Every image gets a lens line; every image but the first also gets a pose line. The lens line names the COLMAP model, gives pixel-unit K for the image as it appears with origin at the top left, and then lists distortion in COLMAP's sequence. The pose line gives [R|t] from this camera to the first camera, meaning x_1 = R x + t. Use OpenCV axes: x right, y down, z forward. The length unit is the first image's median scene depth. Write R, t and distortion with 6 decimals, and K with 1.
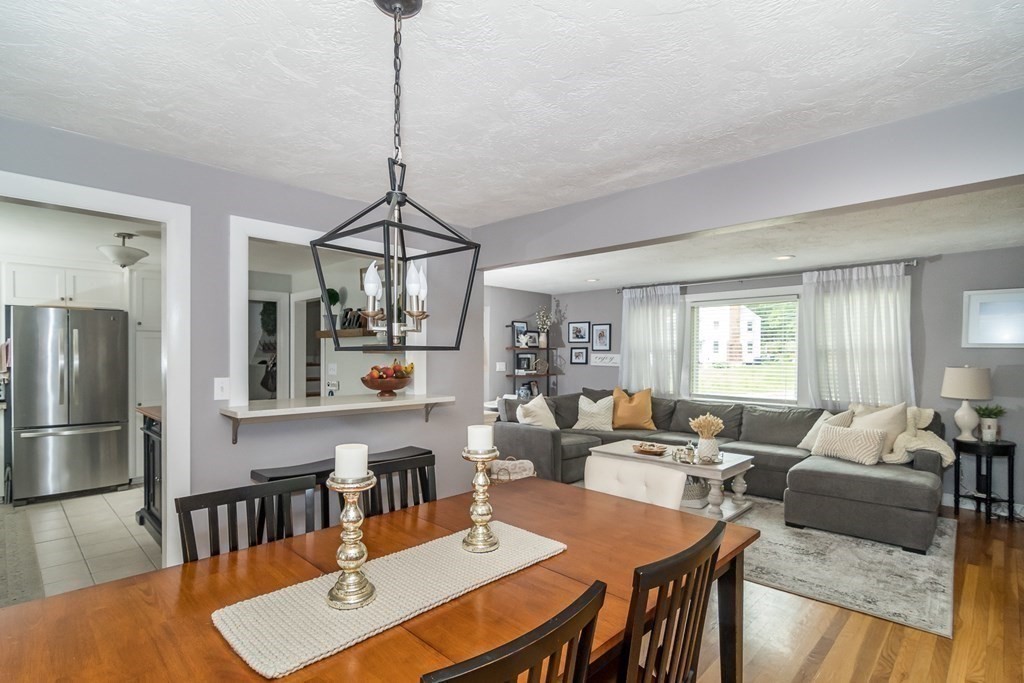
lens RADIAL K [[503.8, 0, 510.9], [0, 503.8, 324.6], [0, 0, 1]] dist [-0.000462, 0.000235]
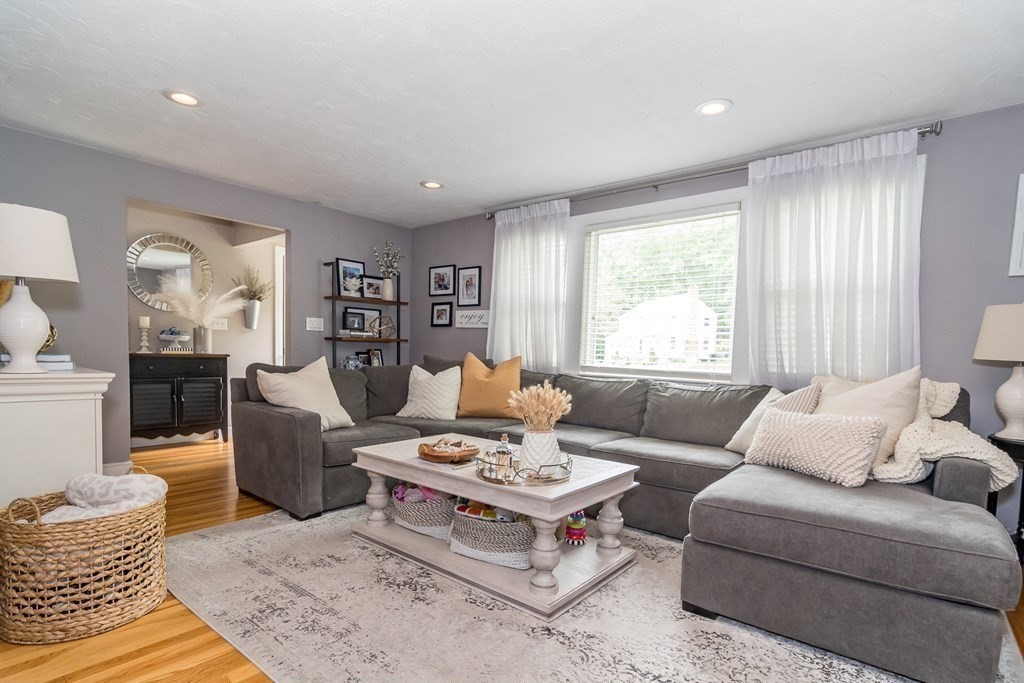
lens RADIAL K [[508.4, 0, 512.0], [0, 508.4, 341.5], [0, 0, 1]] dist [-0.000886, -0.000486]
pose [[0.996969, 0.021460, 0.074780, 0.264558], [-0.024954, 0.998625, 0.046103, 0.094234], [-0.073688, -0.047830, 0.996134, 0.416953]]
